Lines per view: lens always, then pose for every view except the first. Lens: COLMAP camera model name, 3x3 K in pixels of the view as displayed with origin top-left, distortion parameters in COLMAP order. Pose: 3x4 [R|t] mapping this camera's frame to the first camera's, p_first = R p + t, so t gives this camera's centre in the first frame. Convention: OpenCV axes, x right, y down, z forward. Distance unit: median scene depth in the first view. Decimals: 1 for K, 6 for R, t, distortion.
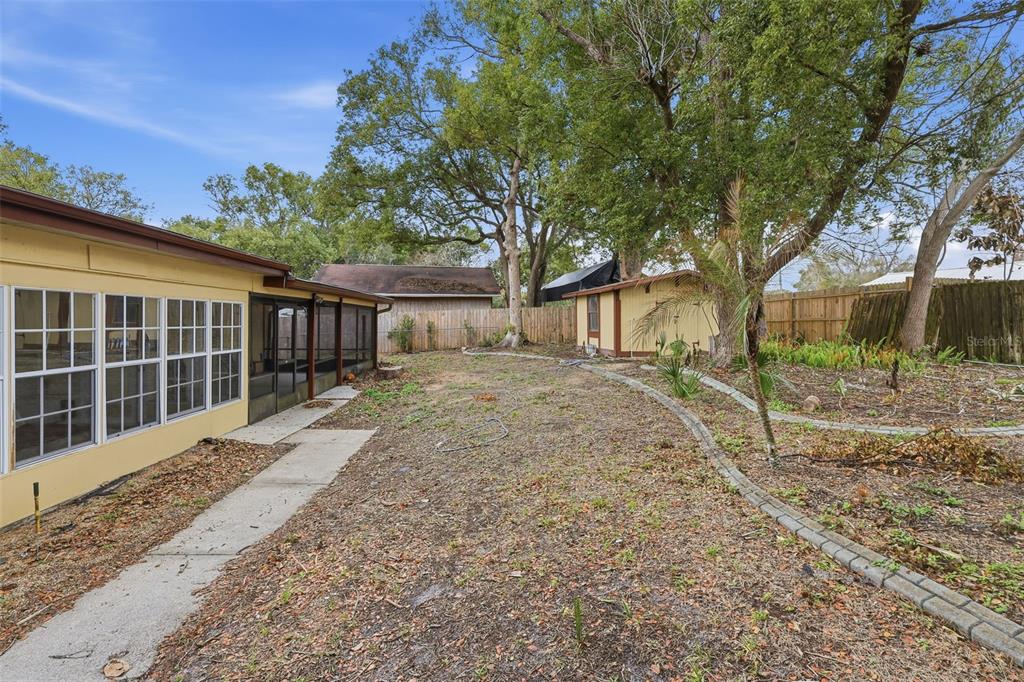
lens RADIAL K [[481.0, 0, 515.8], [0, 481.0, 337.1], [0, 0, 1]] dist [-0.000240, 0.002286]
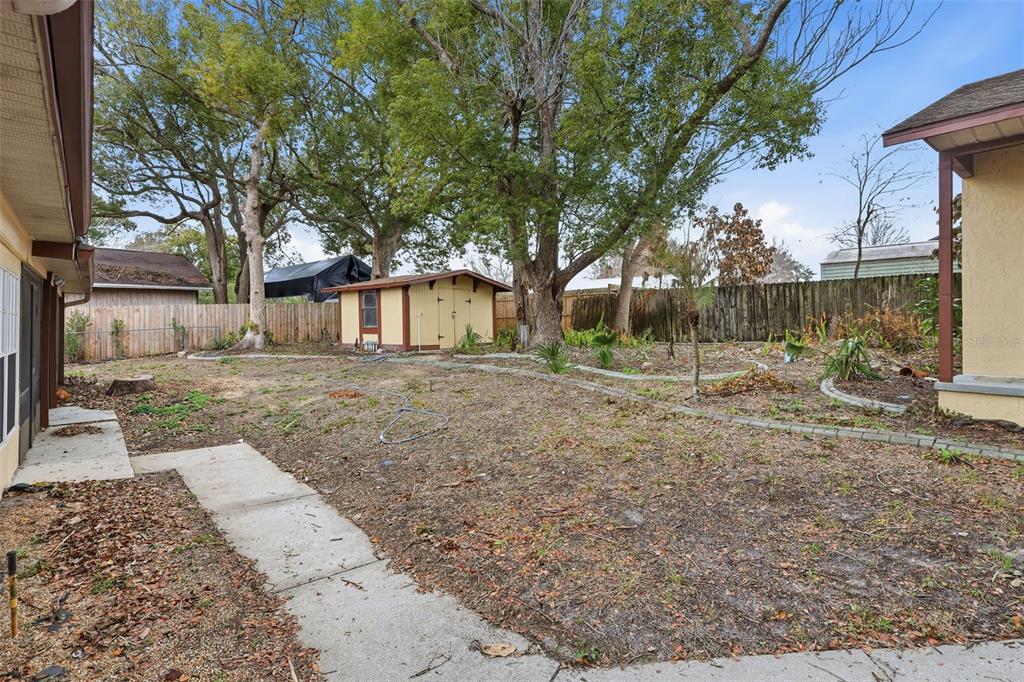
lens RADIAL K [[481.0, 0, 516.2], [0, 481.0, 344.5], [0, 0, 1]] dist [-0.000240, 0.002286]
pose [[0.801104, -0.034246, 0.597545, -0.194496], [0.027011, 0.999413, 0.021065, 0.010642], [-0.597916, -0.000735, 0.801559, 0.033115]]
